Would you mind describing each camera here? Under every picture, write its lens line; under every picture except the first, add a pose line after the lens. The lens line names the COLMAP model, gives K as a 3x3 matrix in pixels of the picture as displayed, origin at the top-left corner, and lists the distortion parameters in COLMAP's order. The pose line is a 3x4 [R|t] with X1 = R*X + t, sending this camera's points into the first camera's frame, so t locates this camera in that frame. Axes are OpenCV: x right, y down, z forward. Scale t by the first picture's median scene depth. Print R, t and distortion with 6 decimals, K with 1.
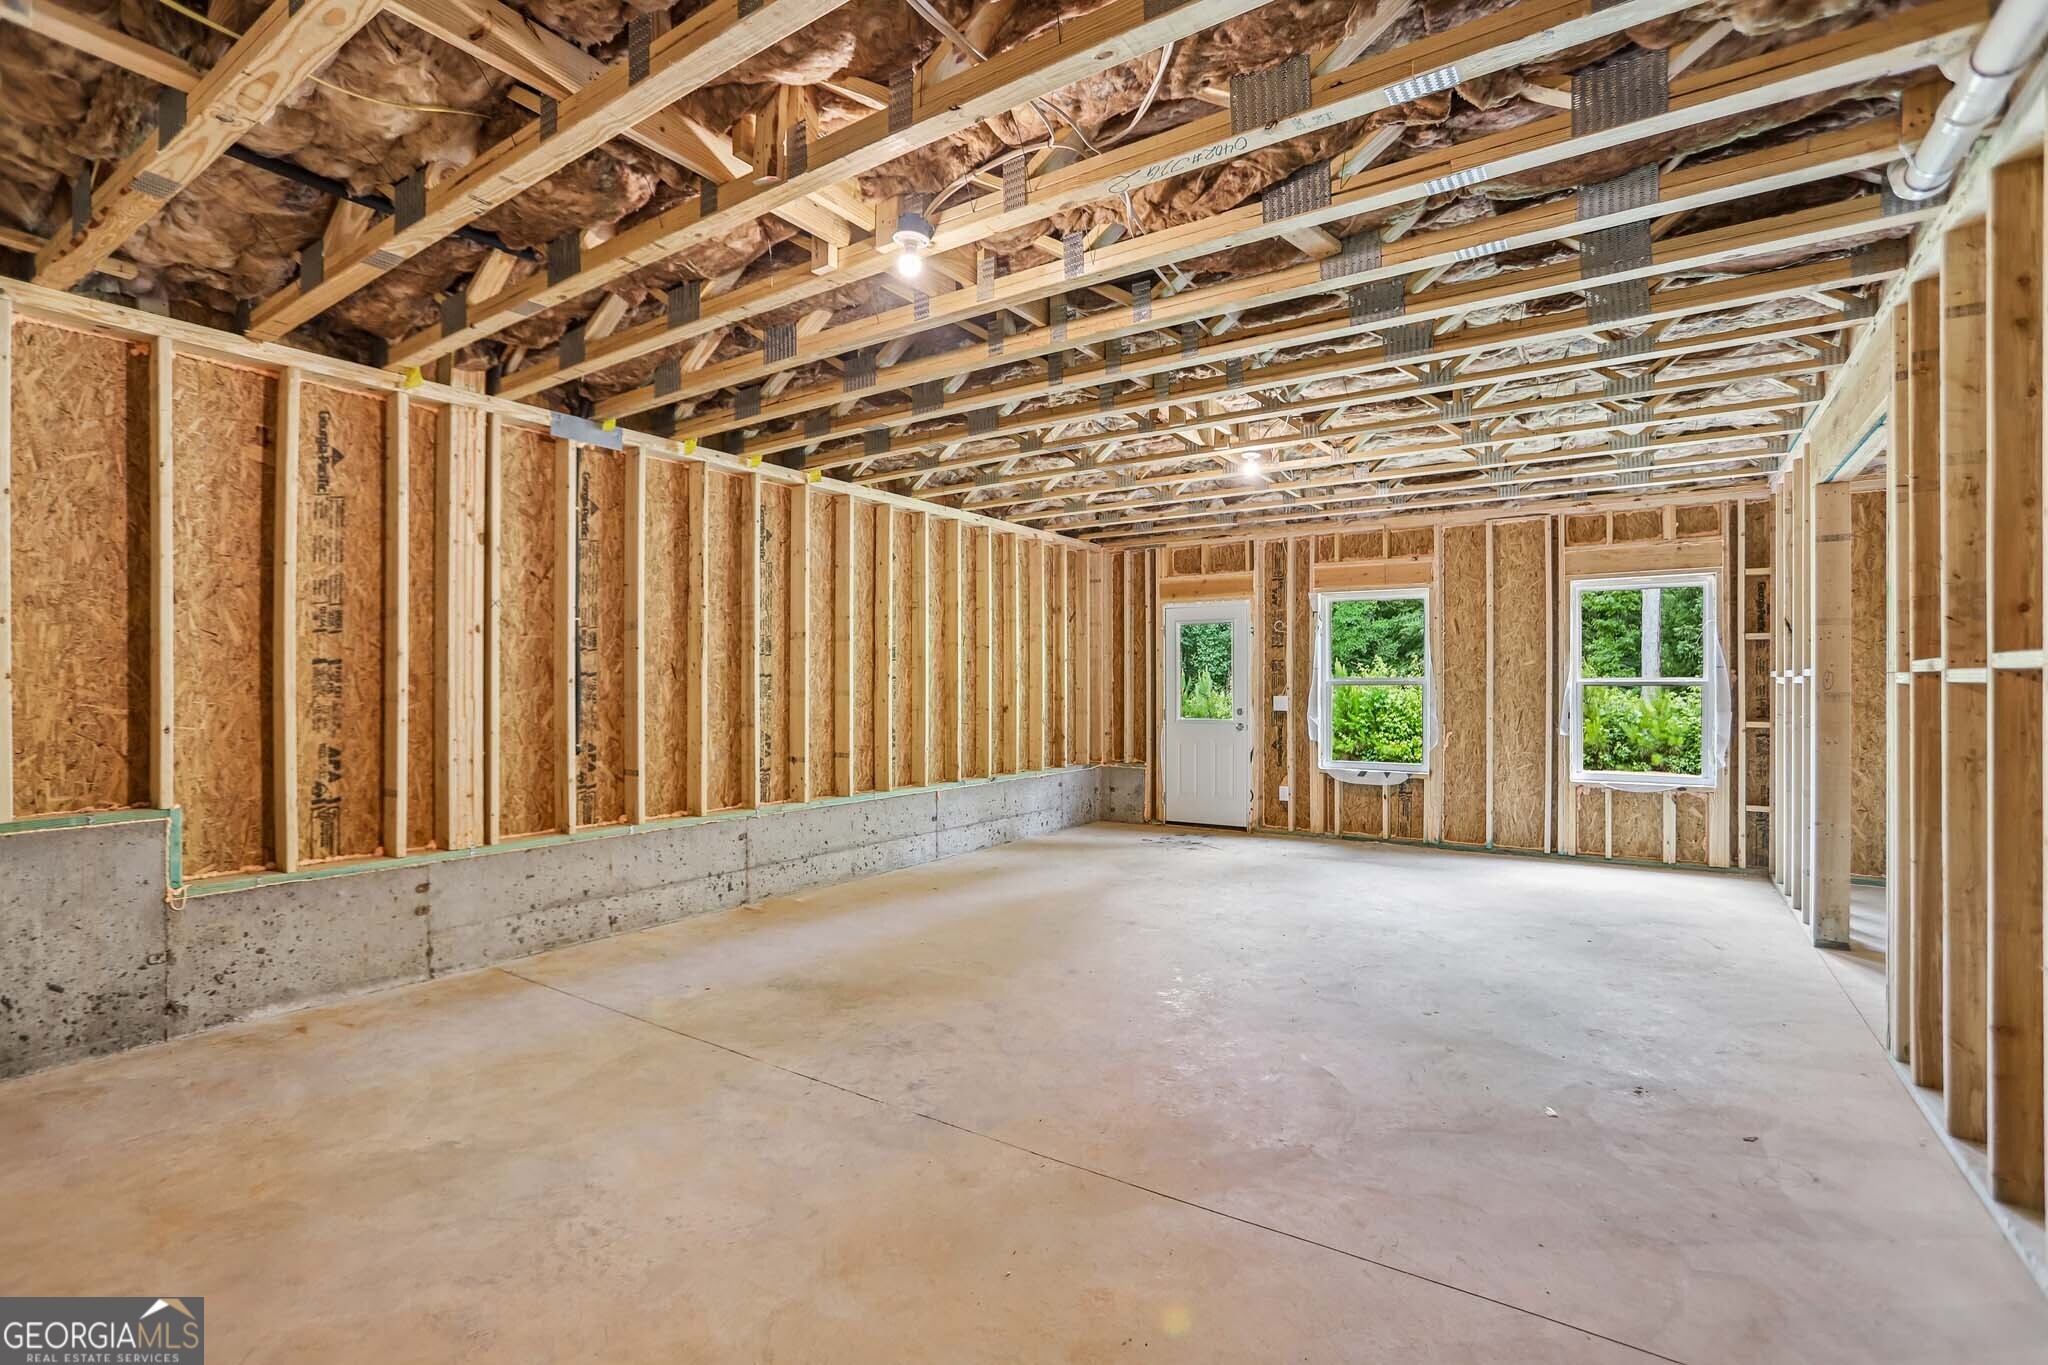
lens RADIAL K [[940.8, 0, 1016.7], [0, 940.8, 684.5], [0, 0, 1]] dist [-0.057399, 0.030577]
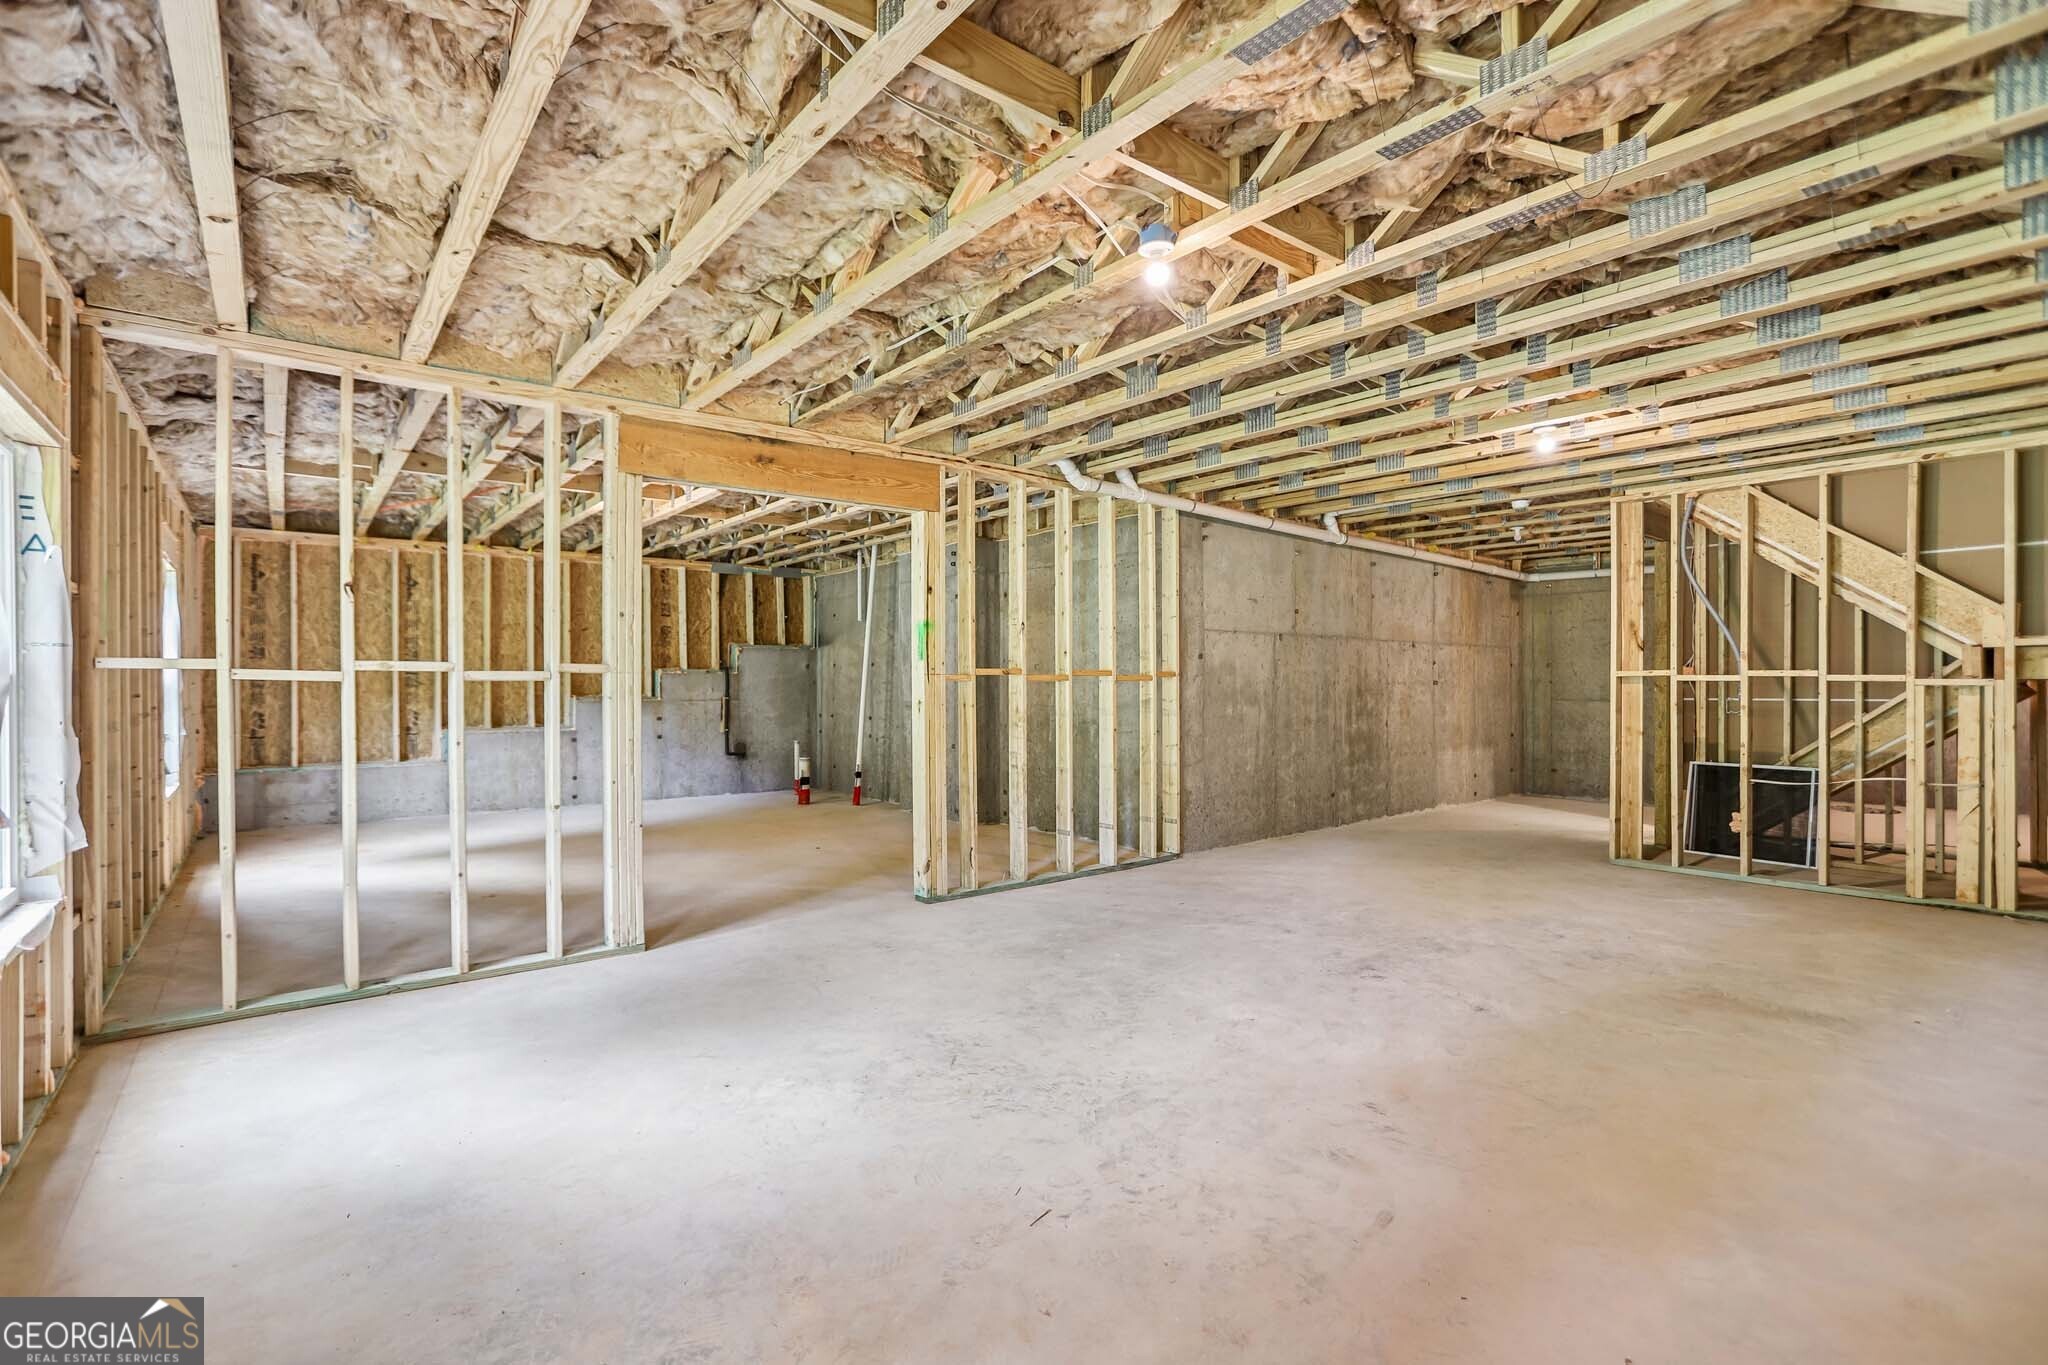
lens RADIAL K [[940.8, 0, 1016.7], [0, 940.8, 684.5], [0, 0, 1]] dist [-0.057399, 0.030577]
pose [[-0.955426, 0.005503, 0.295181, 0.241371], [0.006505, 0.999976, 0.002412, -0.003391], [-0.295160, 0.004224, -0.955438, 2.190973]]
